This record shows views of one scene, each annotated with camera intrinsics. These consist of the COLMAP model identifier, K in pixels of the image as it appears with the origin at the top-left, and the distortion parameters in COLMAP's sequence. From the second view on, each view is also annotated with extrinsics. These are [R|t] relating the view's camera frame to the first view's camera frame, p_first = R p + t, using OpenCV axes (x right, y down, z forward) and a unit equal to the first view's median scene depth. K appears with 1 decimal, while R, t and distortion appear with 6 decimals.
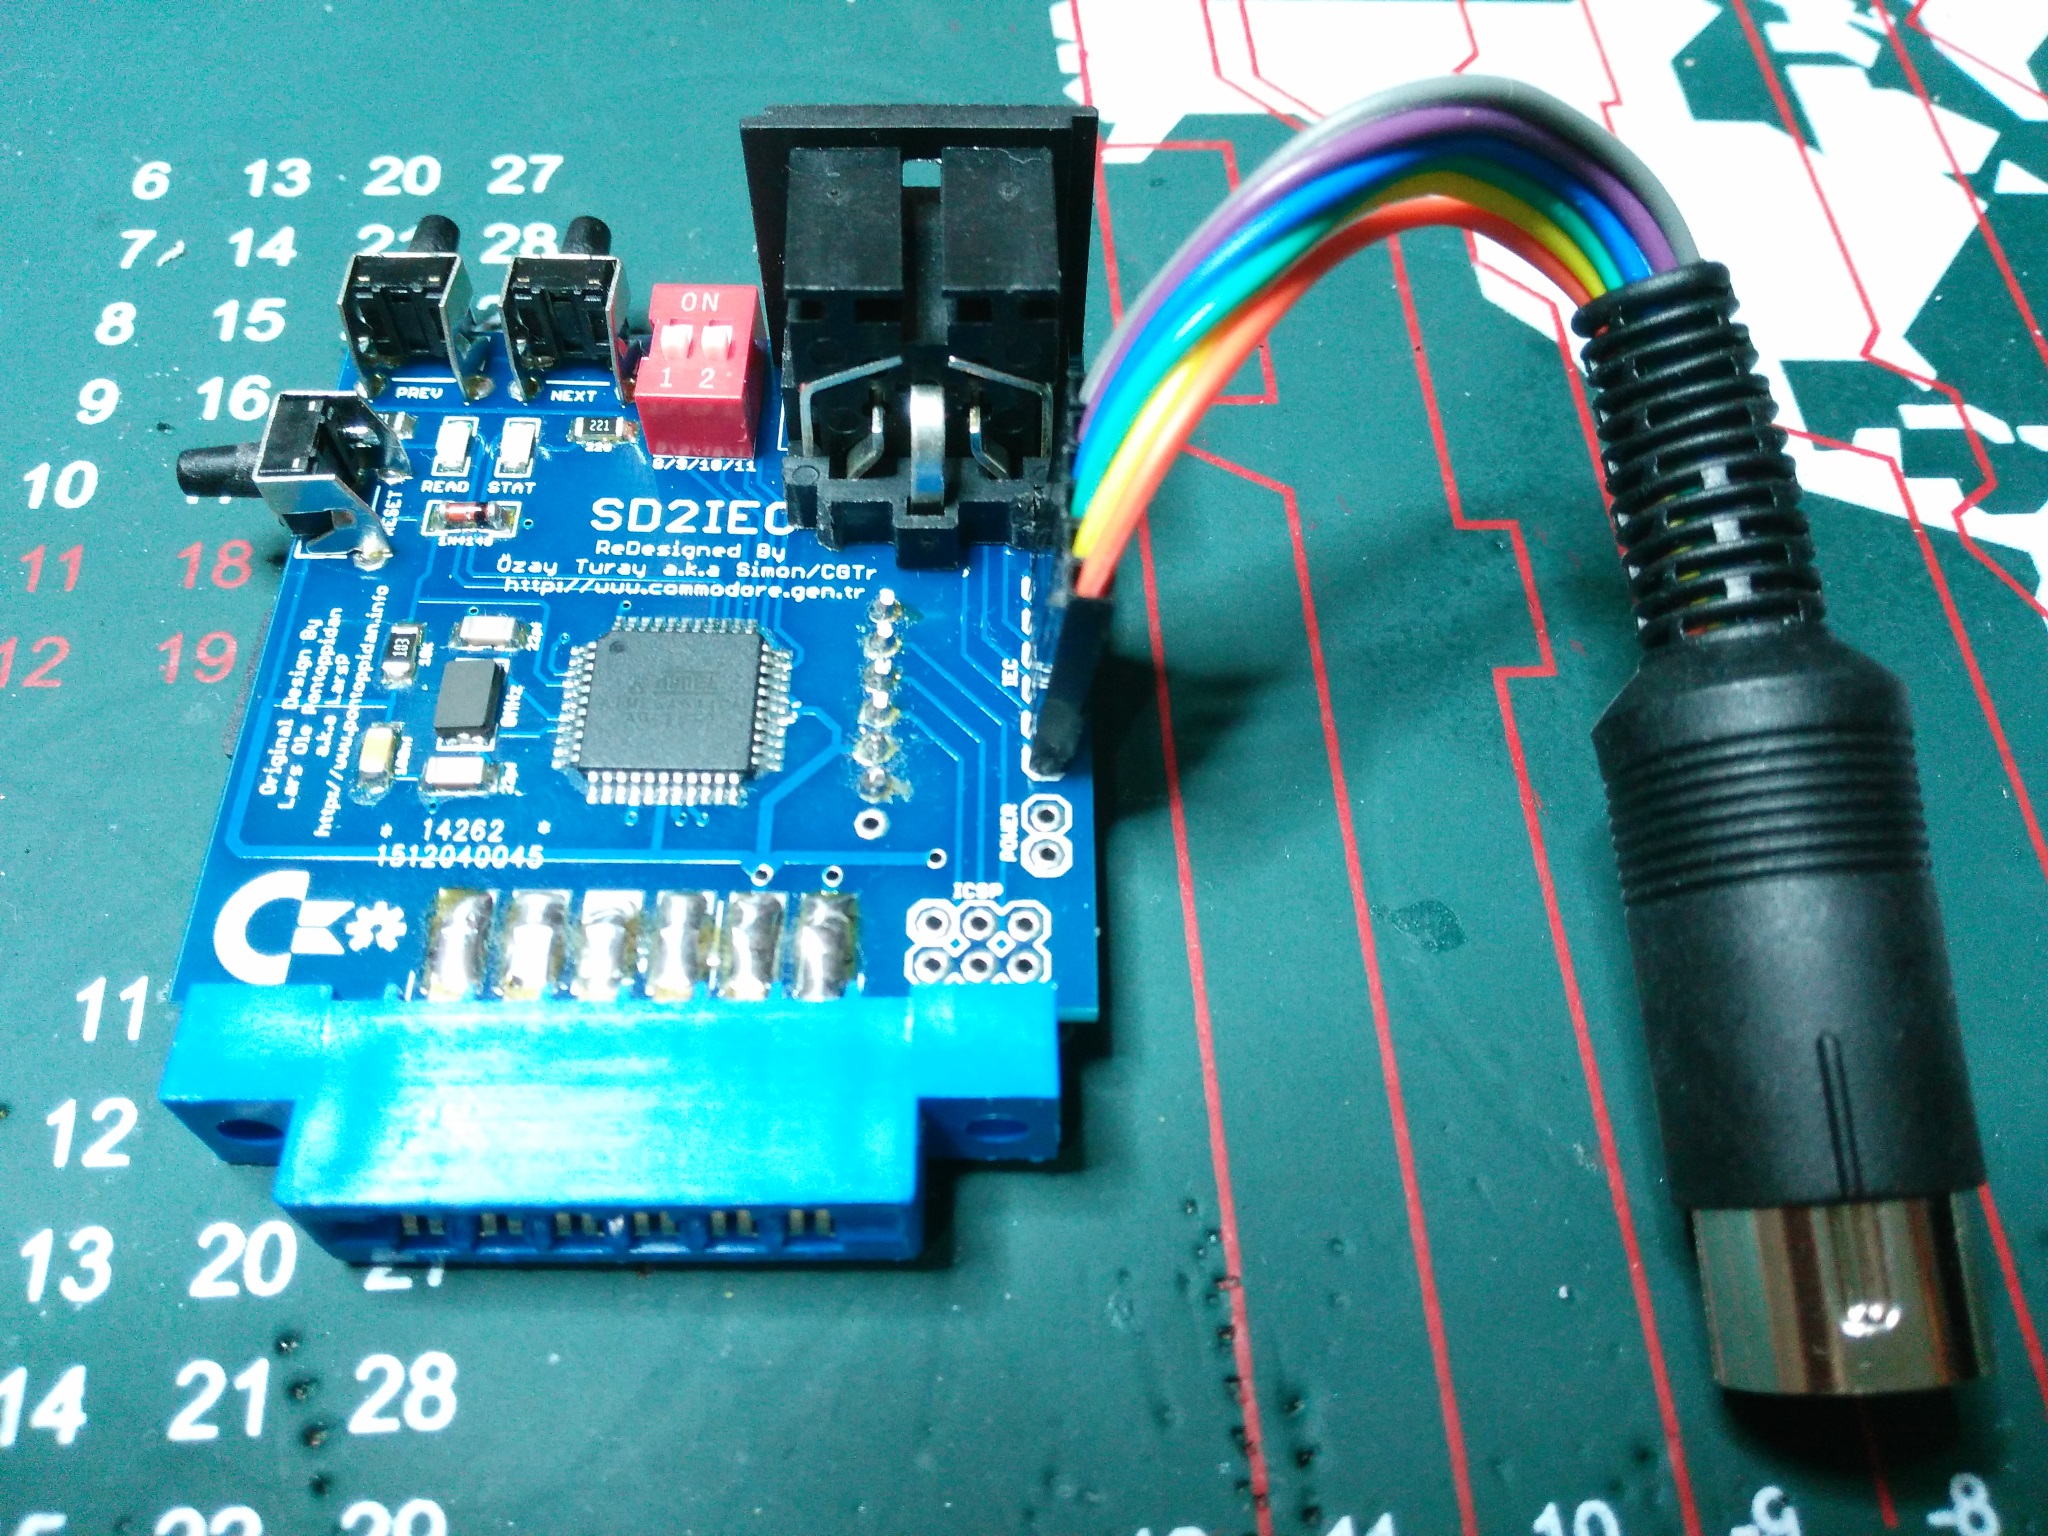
lens RADIAL K [[1723.4, 0, 1024.0], [0, 1723.4, 768.0], [0, 0, 1]] dist [0.157252, -0.551382]
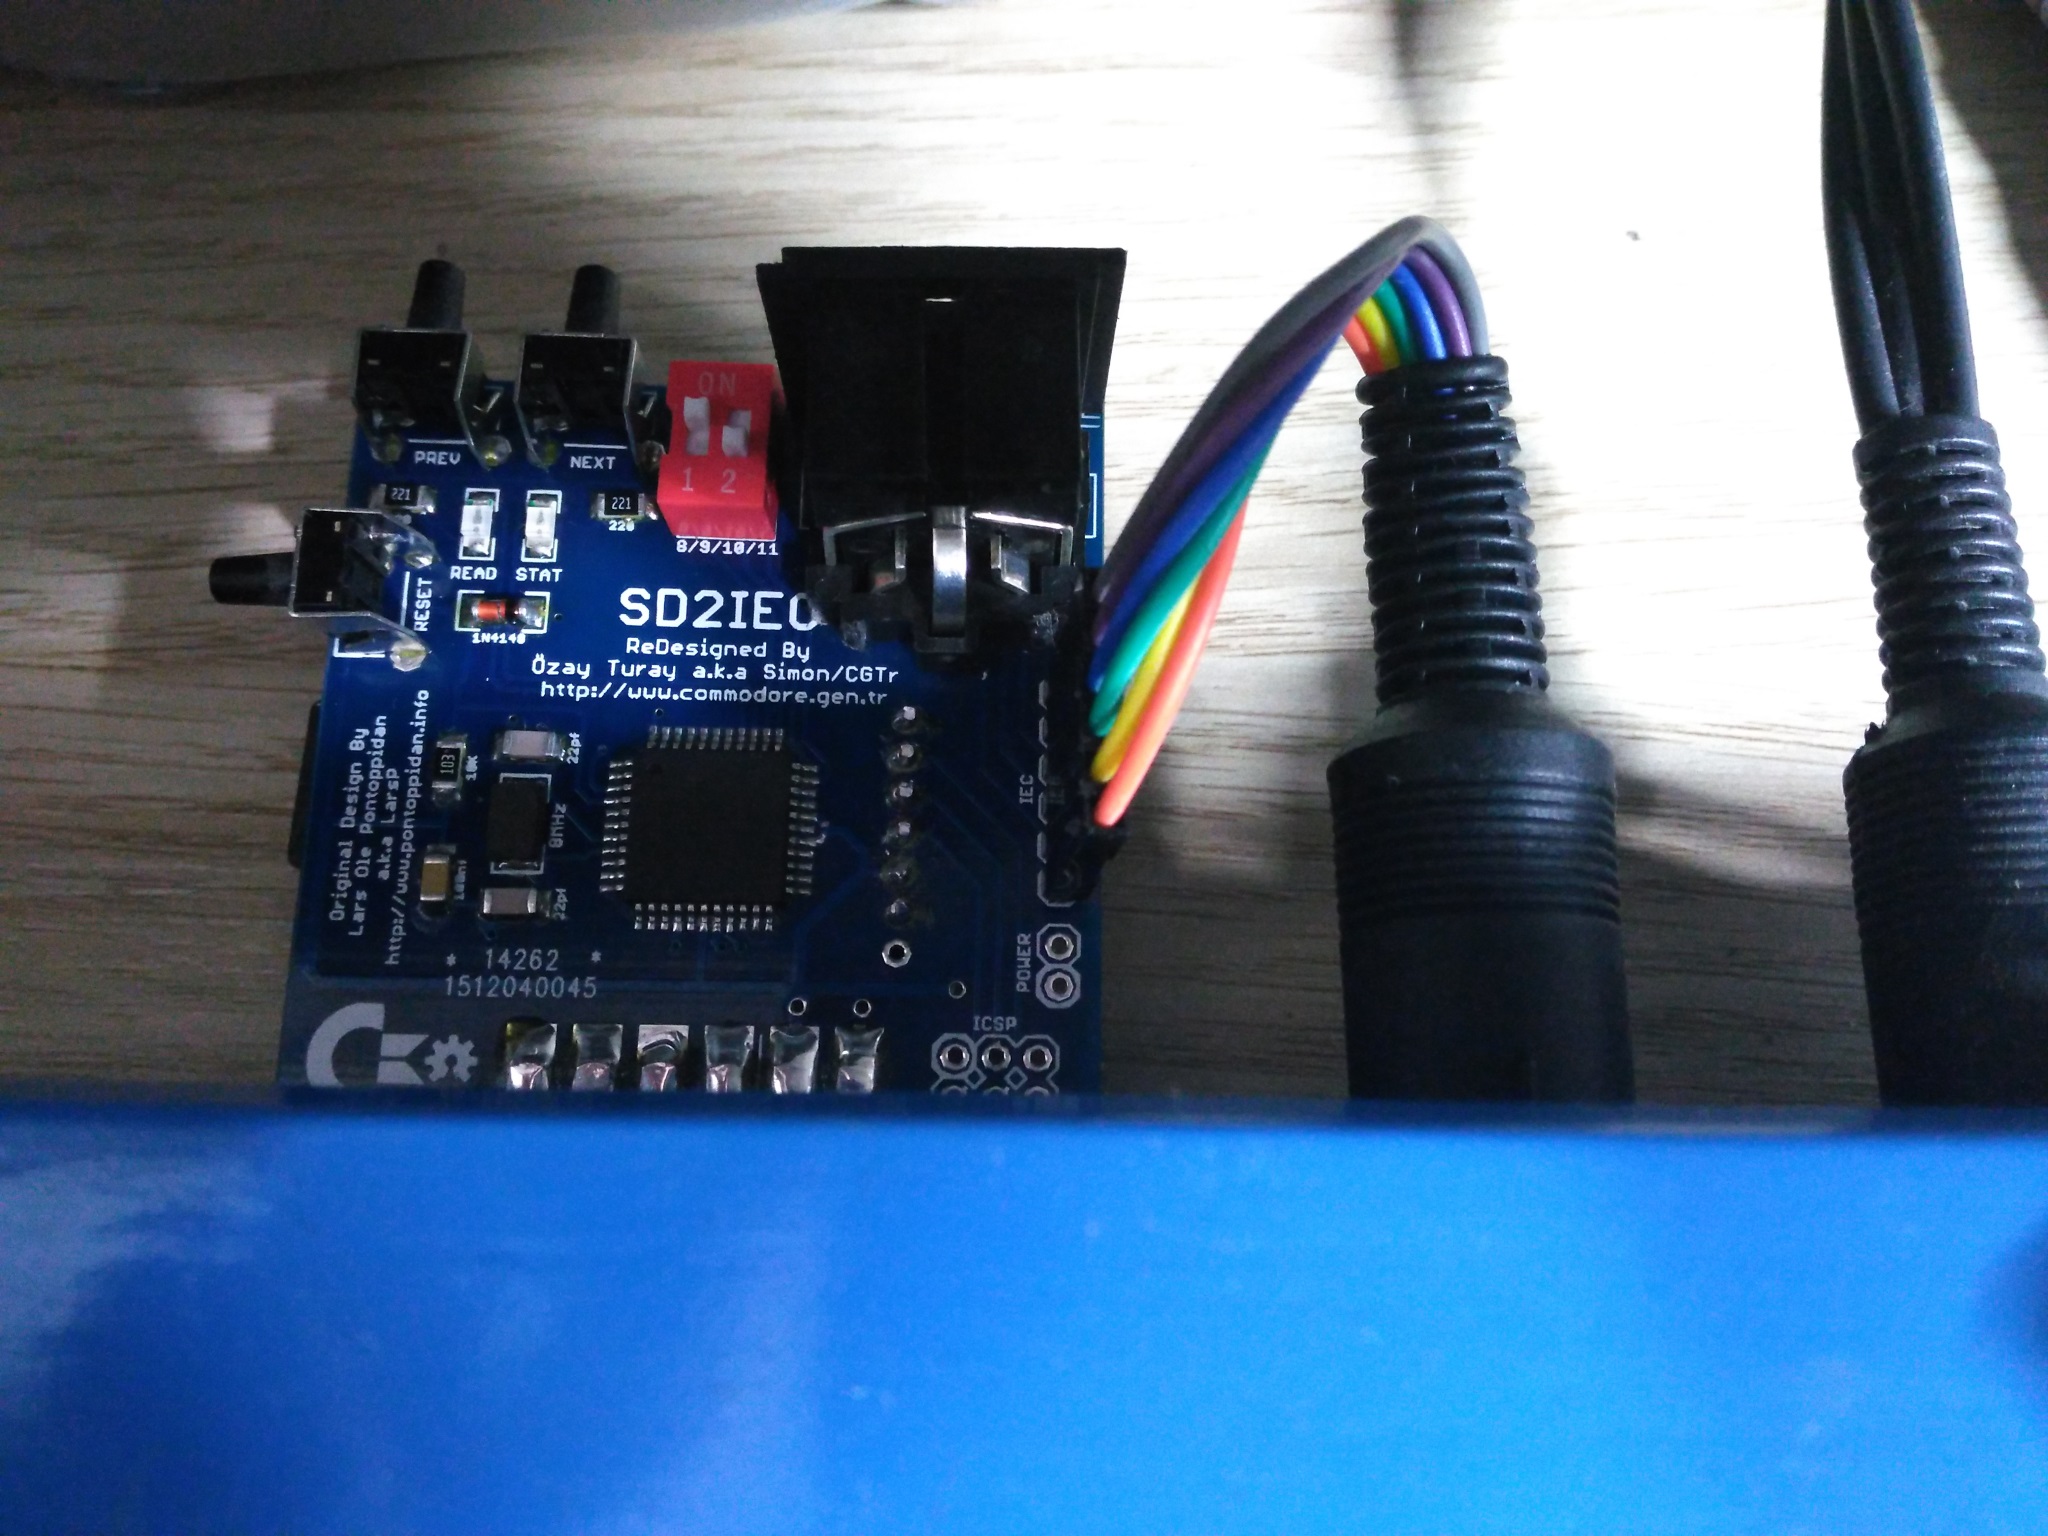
lens RADIAL K [[1723.4, 0, 1024.0], [0, 1723.4, 768.0], [0, 0, 1]] dist [0.157252, -0.551382]
pose [[0.999899, 0.014230, 0.000011, -0.009458], [-0.013654, 0.959181, 0.282463, -0.354916], [0.004008, -0.282434, 0.959278, -0.006655]]
